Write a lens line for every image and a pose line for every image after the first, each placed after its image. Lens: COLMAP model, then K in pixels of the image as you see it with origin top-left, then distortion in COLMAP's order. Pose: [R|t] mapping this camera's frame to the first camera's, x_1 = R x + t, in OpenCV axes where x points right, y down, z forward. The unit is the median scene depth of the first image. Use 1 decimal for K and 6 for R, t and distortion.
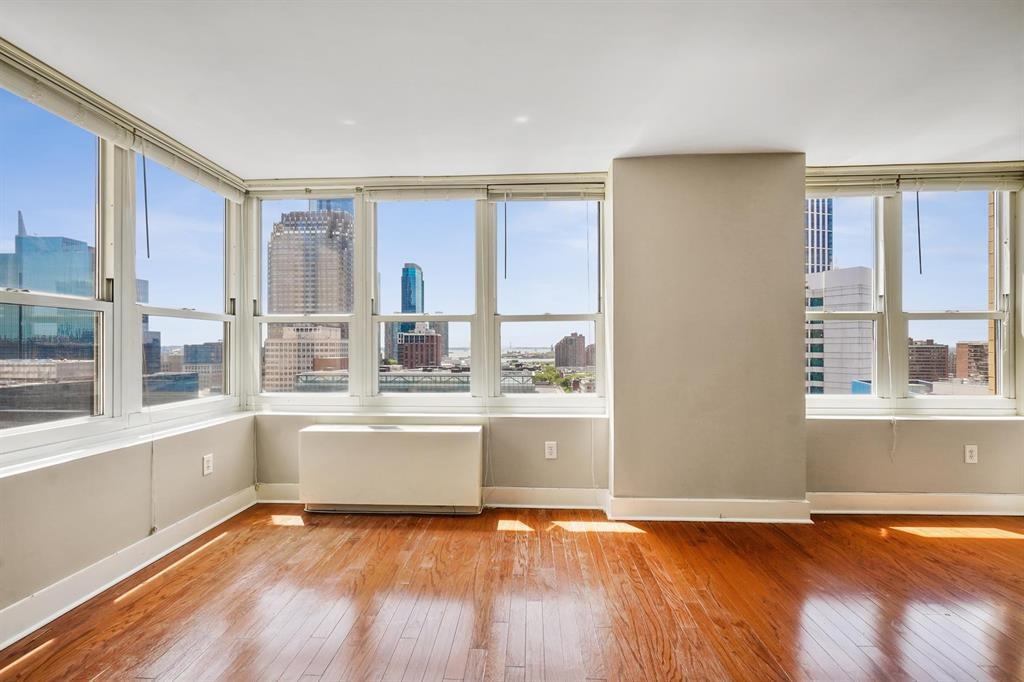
lens RADIAL K [[441.6, 0, 507.9], [0, 441.6, 348.7], [0, 0, 1]] dist [-0.002622, 0.000020]
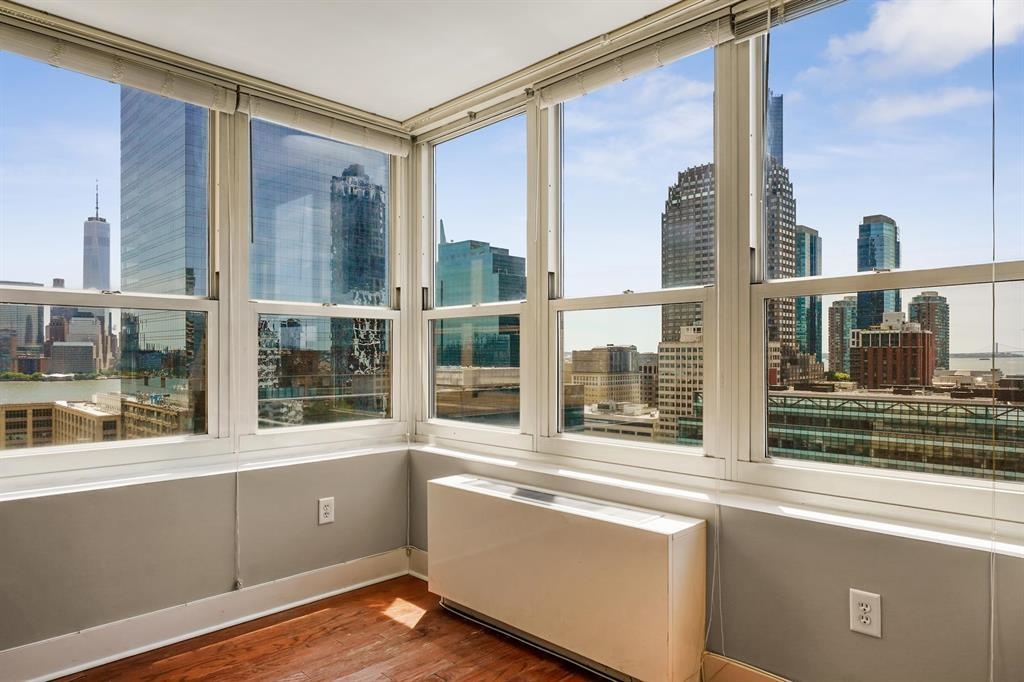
lens RADIAL K [[643.6, 0, 507.6], [0, 643.6, 356.3], [0, 0, 1]] dist [-0.004244, -0.000842]
pose [[0.739796, 0.001679, -0.672829, 0.237678], [-0.000895, 0.999998, 0.001512, -0.001050], [0.672831, -0.000517, 0.739796, 0.337304]]
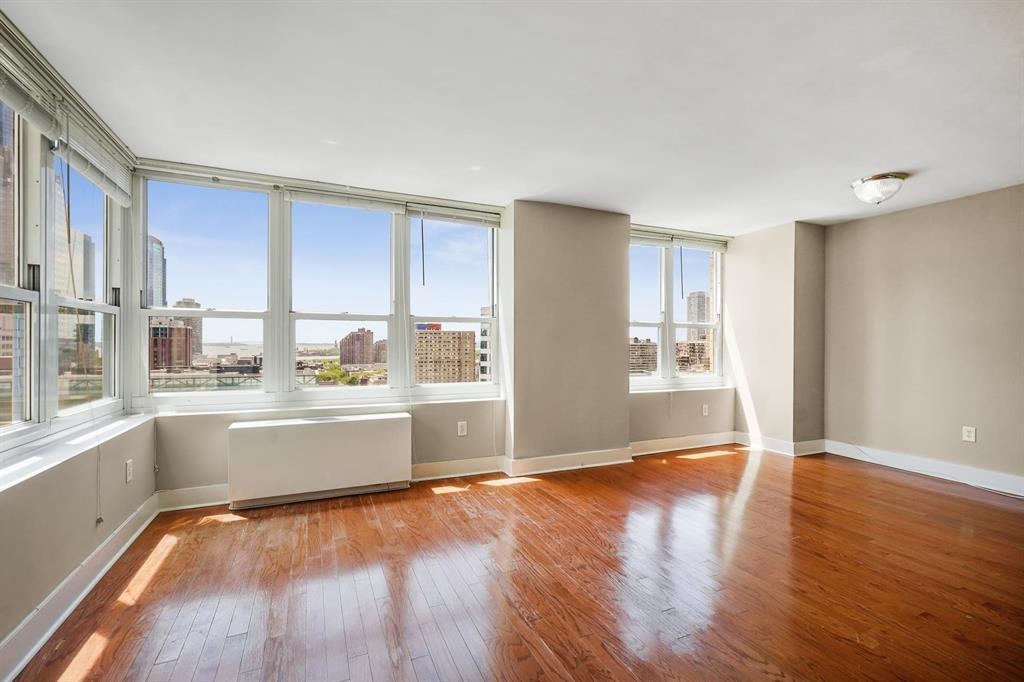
lens RADIAL K [[450.8, 0, 507.7], [0, 450.8, 348.0], [0, 0, 1]] dist [-0.003679, -0.000367]
pose [[0.893740, 0.000185, 0.448584, -0.334109], [-0.002999, 0.999980, 0.005563, -0.000466], [-0.448574, -0.006317, 0.893723, -0.160661]]
